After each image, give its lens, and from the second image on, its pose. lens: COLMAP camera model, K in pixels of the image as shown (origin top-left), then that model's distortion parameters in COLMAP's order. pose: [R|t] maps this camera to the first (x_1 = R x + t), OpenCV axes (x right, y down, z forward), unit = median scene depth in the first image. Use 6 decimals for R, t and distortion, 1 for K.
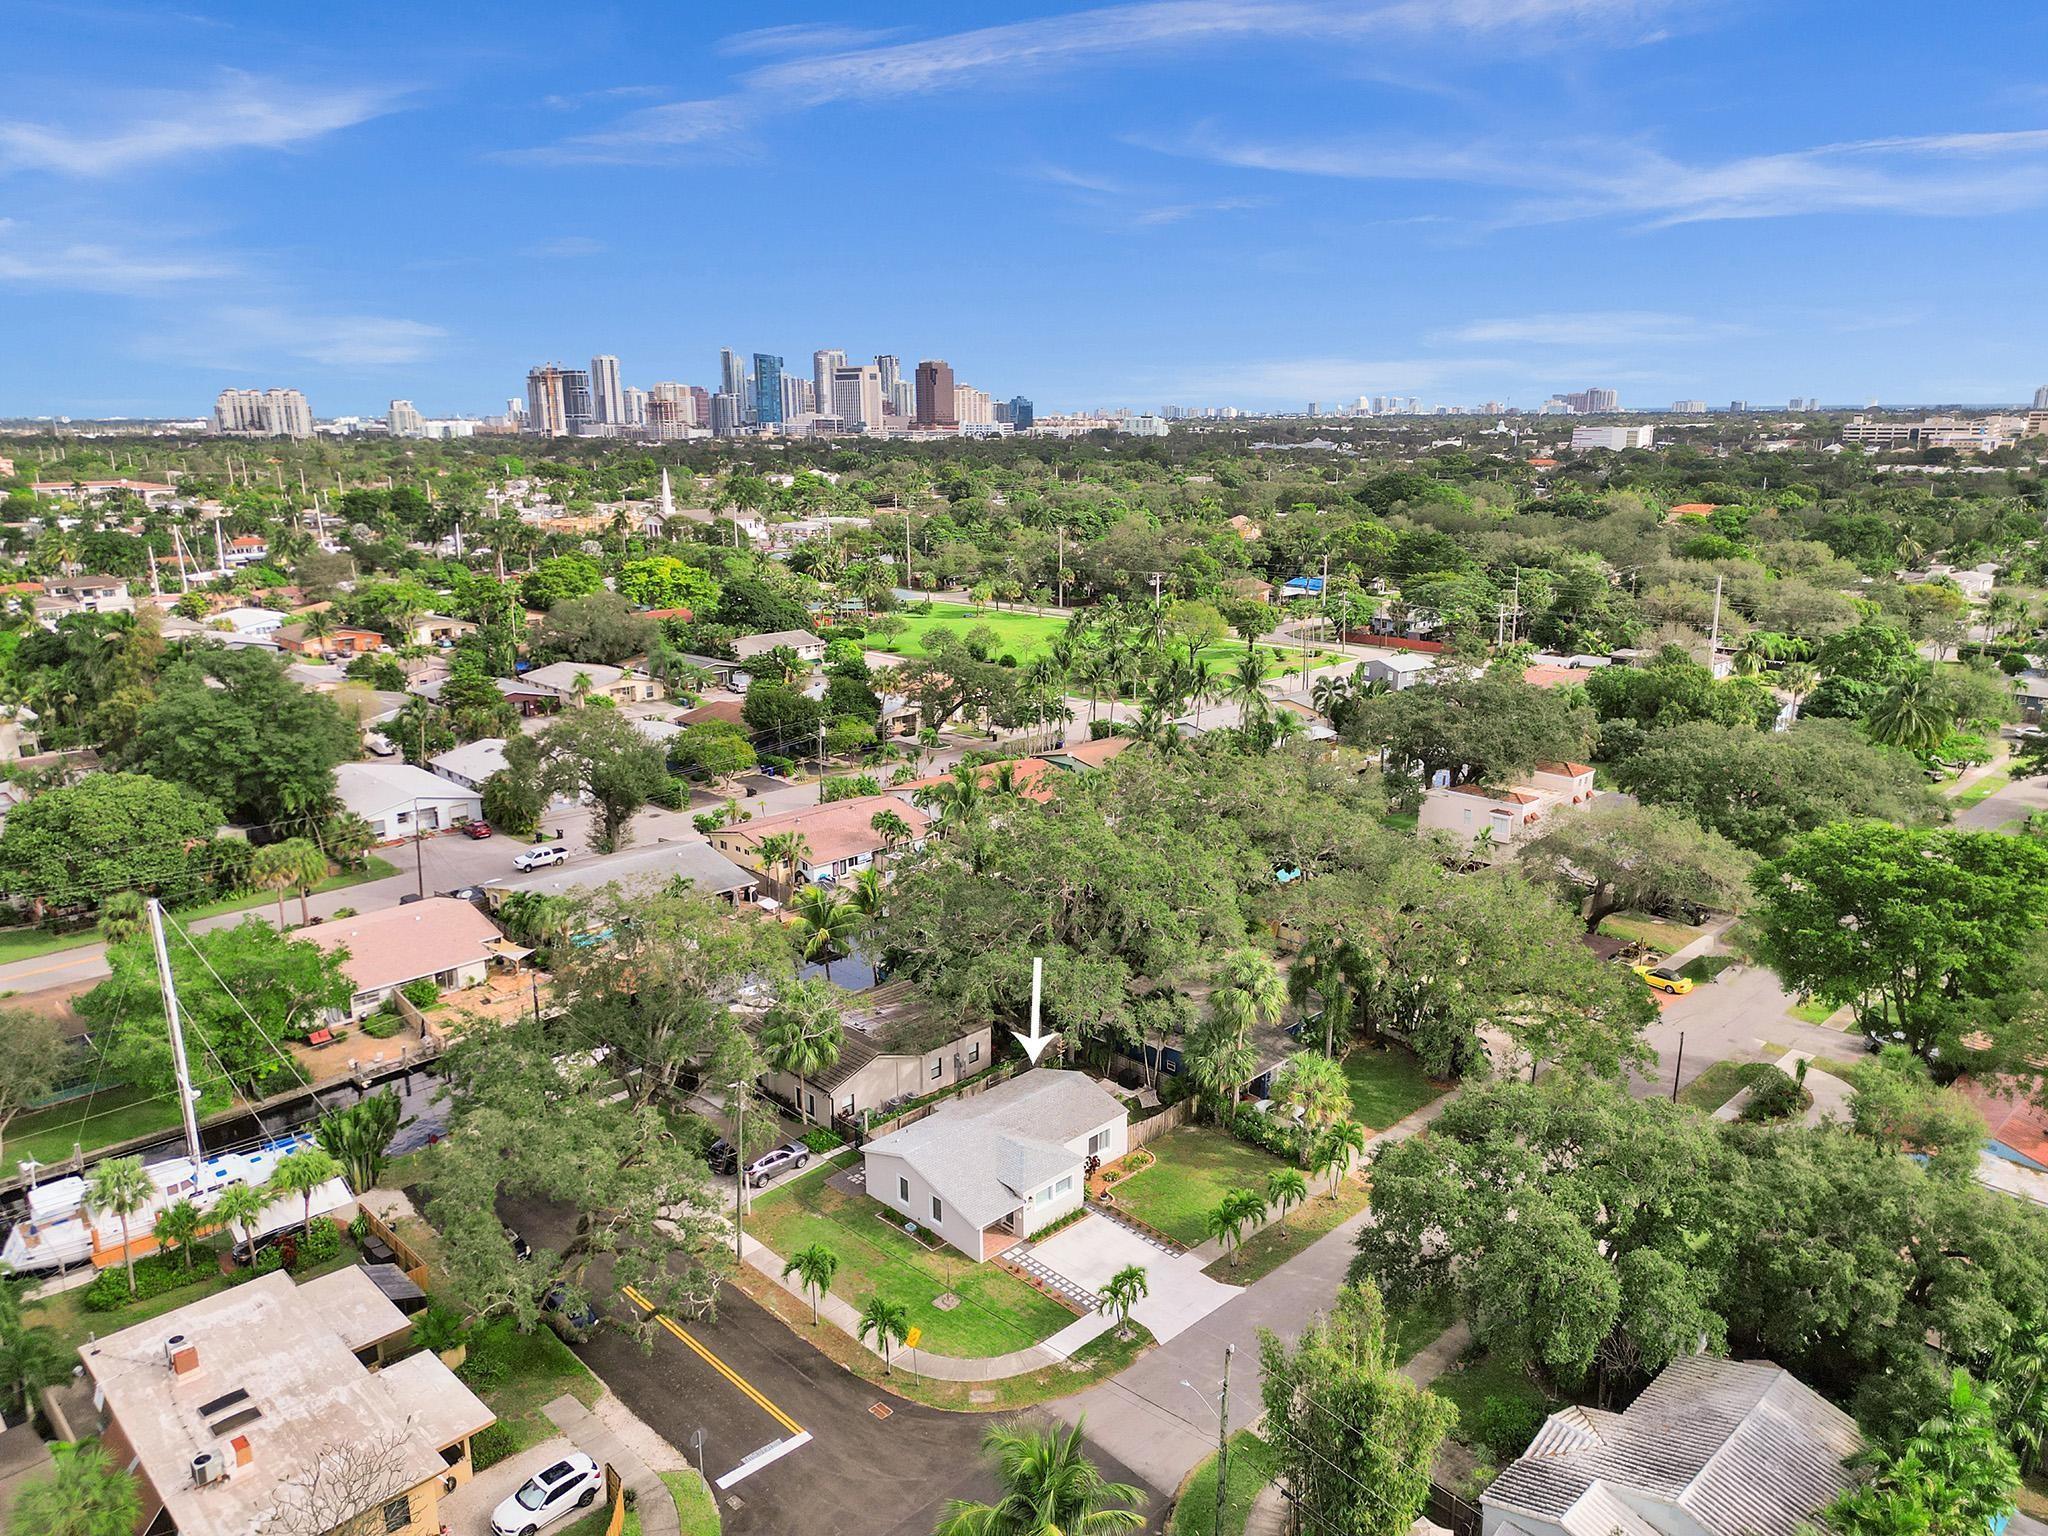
lens RADIAL K [[1441.5, 0, 1024.0], [0, 1441.5, 768.0], [0, 0, 1]] dist [0.092519, -0.094423]
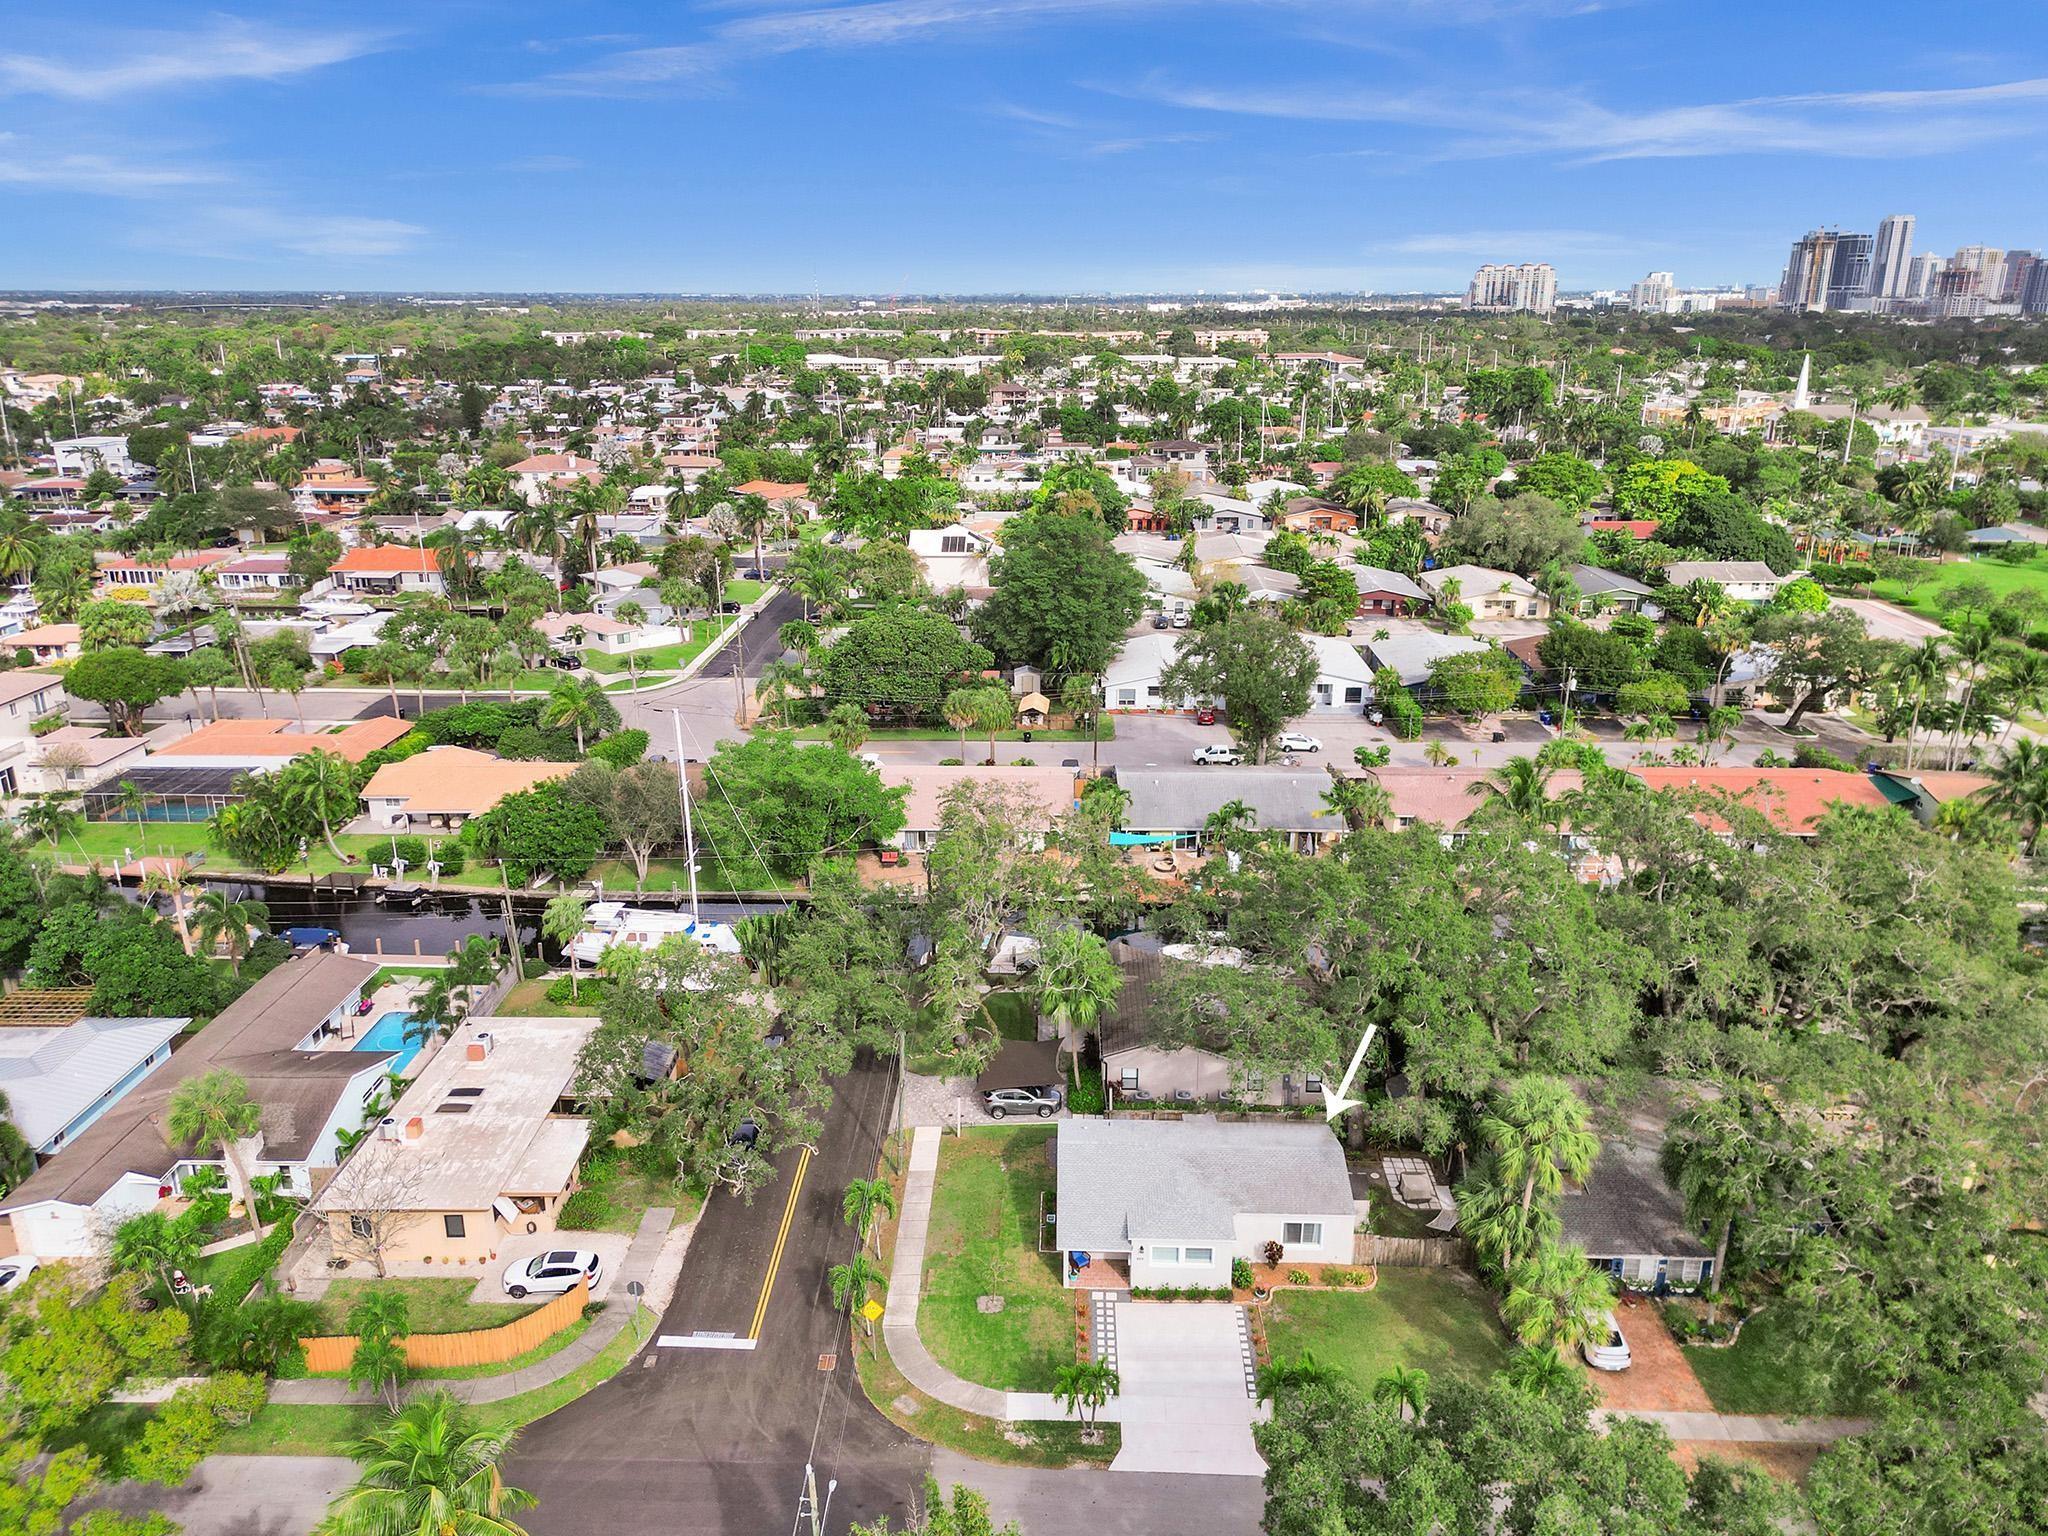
lens RADIAL K [[1441.5, 0, 1024.0], [0, 1441.5, 768.0], [0, 0, 1]] dist [0.092519, -0.094423]
pose [[0.693142, 0.231814, -0.682508, 0.201048], [-0.176052, 0.972643, 0.151563, -0.043946], [0.698970, 0.015103, 0.714991, 0.131898]]
